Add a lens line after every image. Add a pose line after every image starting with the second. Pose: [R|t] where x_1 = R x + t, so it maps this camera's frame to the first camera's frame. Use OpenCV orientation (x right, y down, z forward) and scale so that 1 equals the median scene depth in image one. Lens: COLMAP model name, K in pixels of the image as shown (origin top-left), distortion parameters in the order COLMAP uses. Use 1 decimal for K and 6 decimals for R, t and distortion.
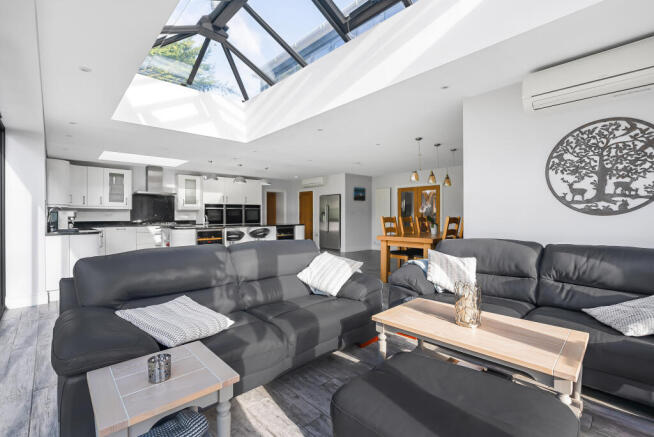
lens RADIAL K [[291.5, 0, 322.6], [0, 291.5, 215.3], [0, 0, 1]] dist [-0.003015, 0.000496]
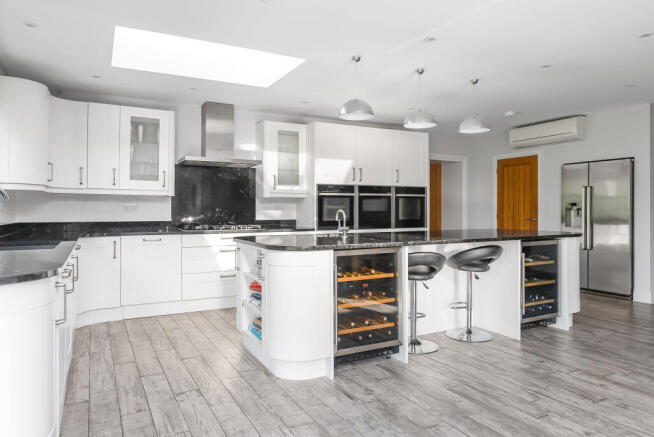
lens RADIAL K [[430.0, 0, 328.9], [0, 430.0, 217.1], [0, 0, 1]] dist [0.004905, 0.000828]
pose [[0.966553, 0.004520, -0.256427, -0.219514], [-0.000909, 0.999899, 0.014202, 0.002335], [0.256466, -0.013494, 0.966459, 0.363271]]
